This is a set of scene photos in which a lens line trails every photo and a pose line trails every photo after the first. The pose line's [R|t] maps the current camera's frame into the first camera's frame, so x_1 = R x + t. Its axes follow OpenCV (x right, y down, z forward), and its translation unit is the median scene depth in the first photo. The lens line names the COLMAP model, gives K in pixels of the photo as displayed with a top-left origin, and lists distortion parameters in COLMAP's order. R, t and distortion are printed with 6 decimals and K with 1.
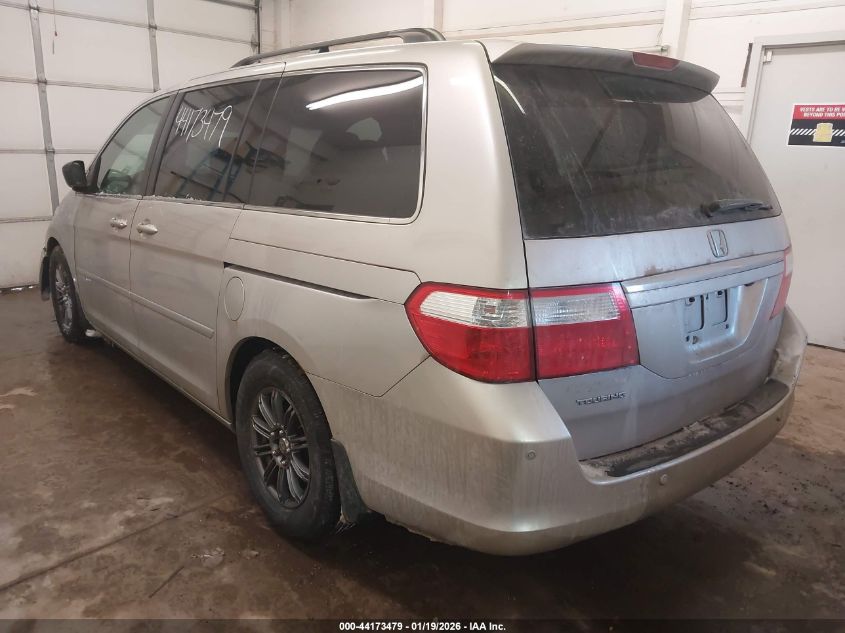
lens RADIAL K [[665.4, 0, 422.5], [0, 665.4, 316.5], [0, 0, 1]] dist [0.055559, -0.078950]
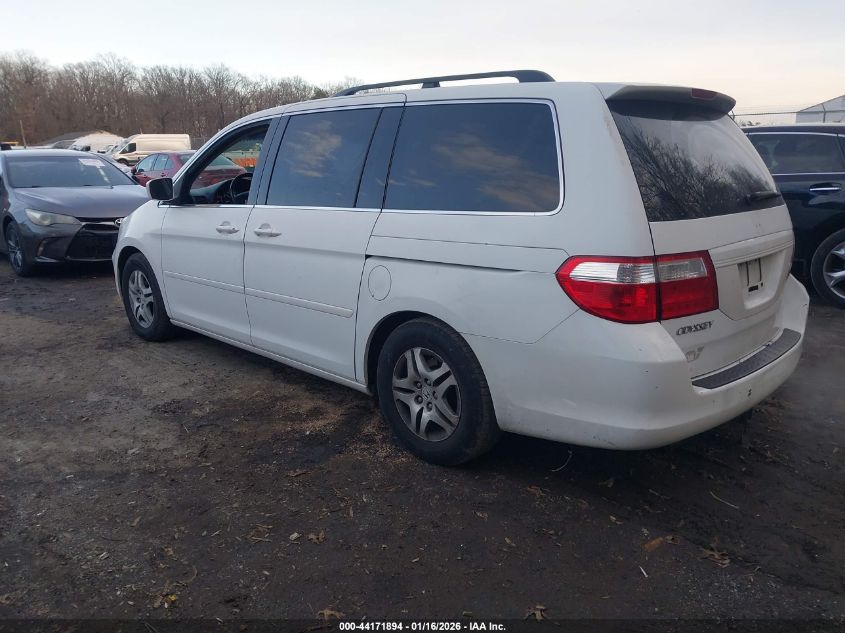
lens RADIAL K [[665.4, 0, 422.5], [0, 665.4, 316.5], [0, 0, 1]] dist [0.055559, -0.078950]
pose [[0.993775, -0.044010, 0.102342, -0.452662], [0.045082, 0.998950, -0.008184, 0.071410], [-0.101874, 0.012746, 0.994716, -0.352538]]
